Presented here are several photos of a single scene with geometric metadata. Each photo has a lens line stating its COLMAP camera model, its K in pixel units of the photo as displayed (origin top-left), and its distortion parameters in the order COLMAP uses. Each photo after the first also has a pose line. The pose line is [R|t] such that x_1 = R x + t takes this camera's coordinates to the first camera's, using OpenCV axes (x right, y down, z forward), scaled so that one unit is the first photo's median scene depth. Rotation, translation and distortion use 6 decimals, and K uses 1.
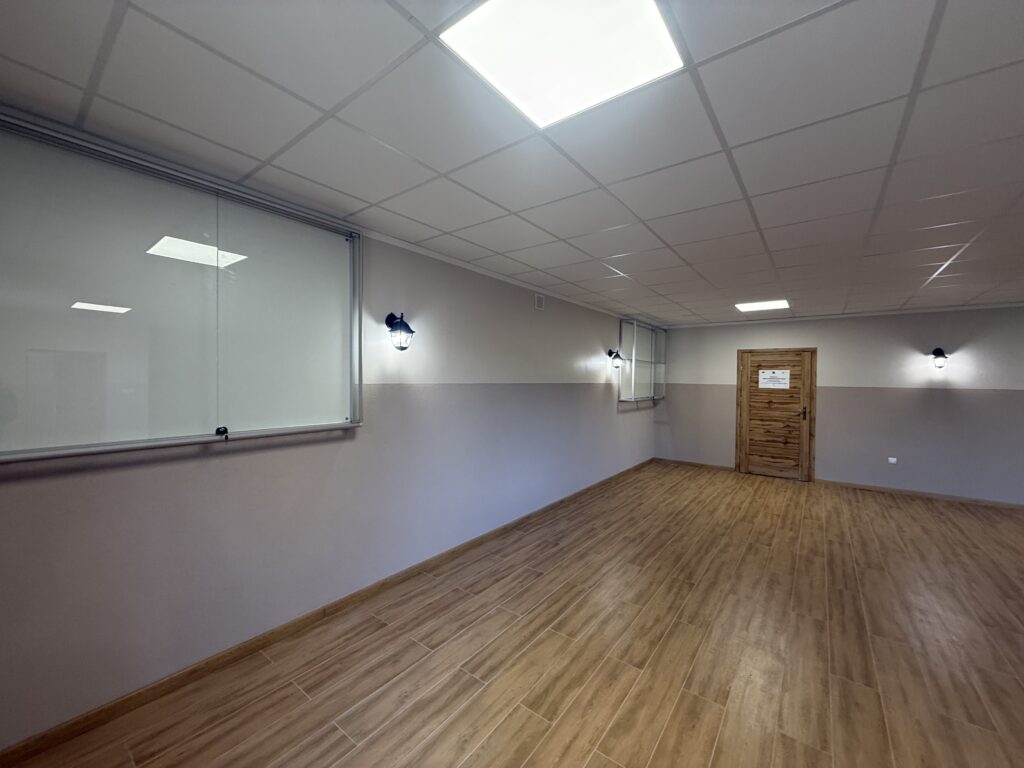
lens RADIAL K [[405.5, 0, 512.0], [0, 405.5, 384.0], [0, 0, 1]] dist [0.001912, 0.000153]
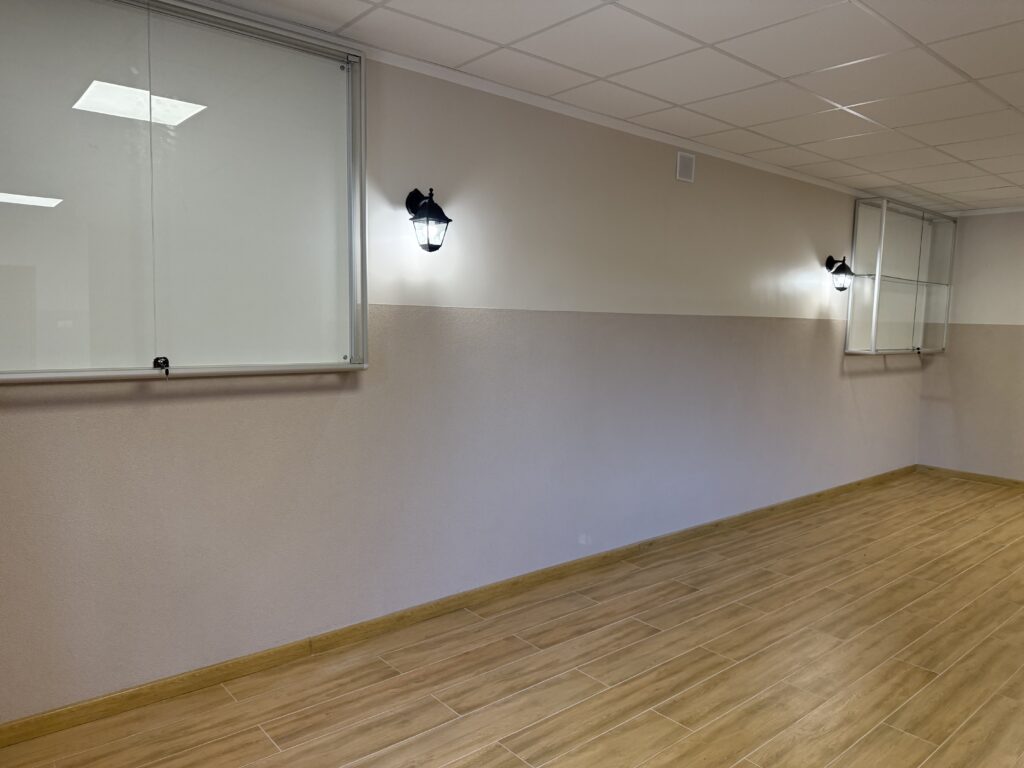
lens RADIAL K [[721.7, 0, 524.1], [0, 721.7, 387.0], [0, 0, 1]] dist [0.054514, -0.083420]
pose [[0.978894, 0.028789, -0.202332, 0.088162], [-0.013337, 0.996917, 0.077326, 0.033636], [0.203934, -0.072995, 0.976259, -0.050857]]
